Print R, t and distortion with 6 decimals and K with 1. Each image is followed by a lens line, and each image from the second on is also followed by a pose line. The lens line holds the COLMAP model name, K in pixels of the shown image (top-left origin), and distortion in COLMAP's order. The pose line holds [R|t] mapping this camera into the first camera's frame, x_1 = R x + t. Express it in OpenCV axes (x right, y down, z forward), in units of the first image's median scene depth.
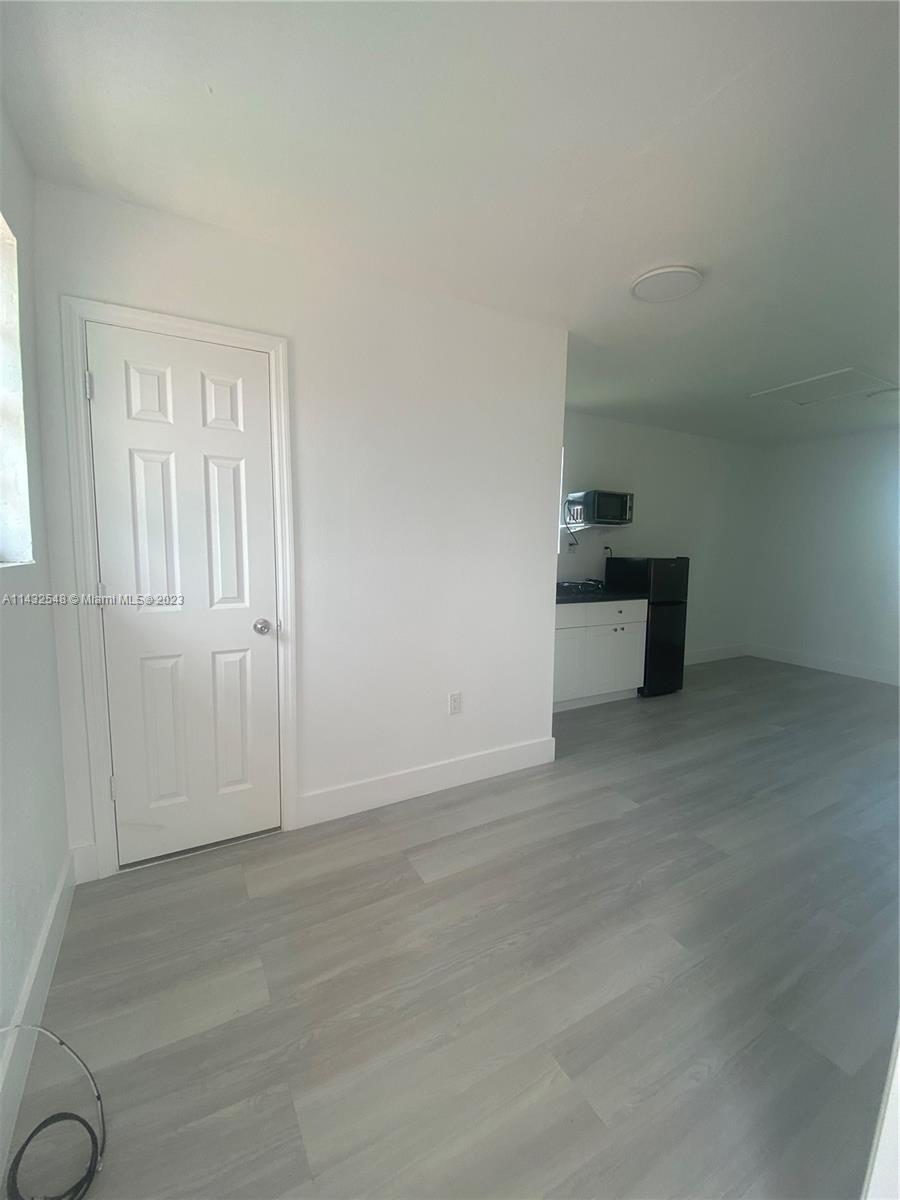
lens RADIAL K [[486.6, 0, 448.1], [0, 486.6, 596.8], [0, 0, 1]] dist [0.033063, -0.026562]
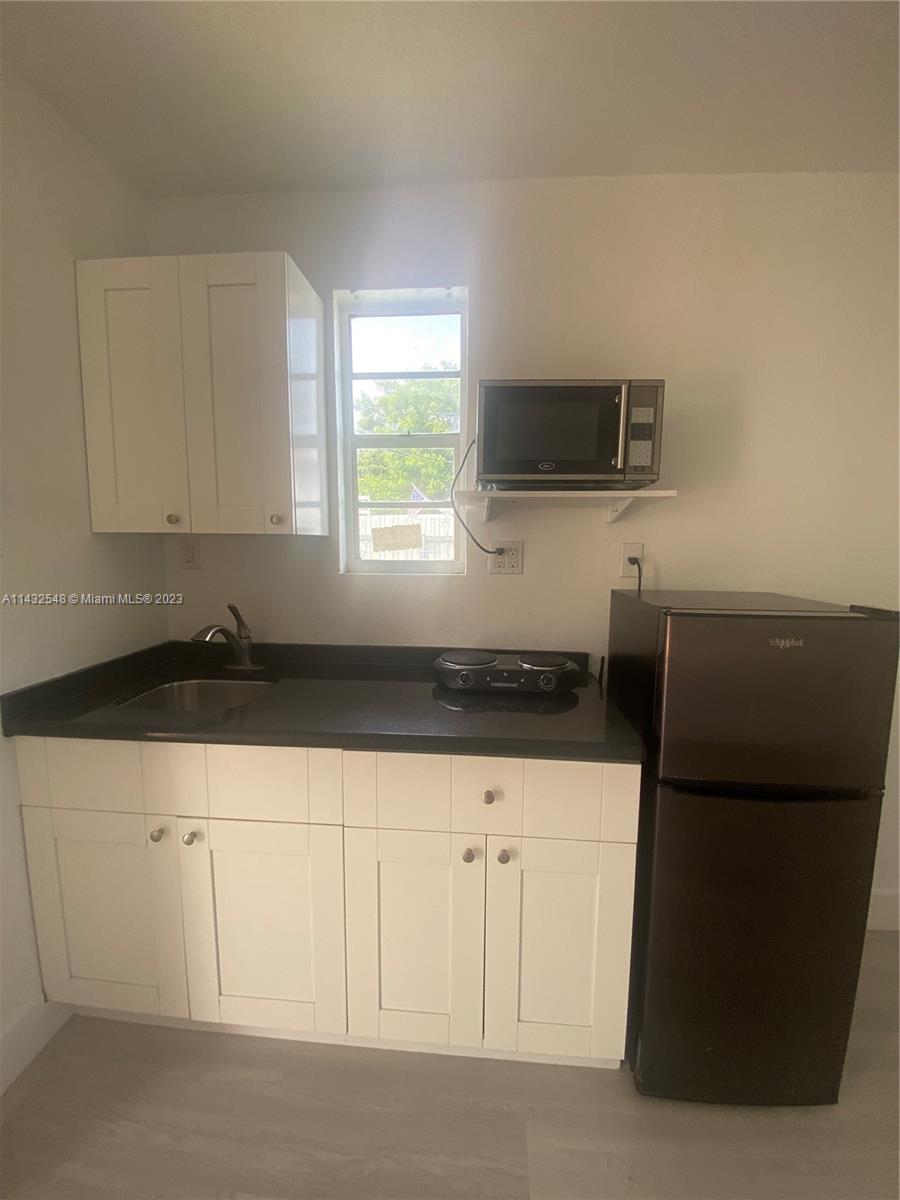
lens RADIAL K [[486.6, 0, 448.1], [0, 486.6, 596.8], [0, 0, 1]] dist [0.033063, -0.026562]
pose [[0.828392, 0.059380, -0.556992, 0.471543], [-0.054032, 0.998199, 0.026055, -0.088214], [0.557536, 0.008512, 0.830109, 0.733006]]
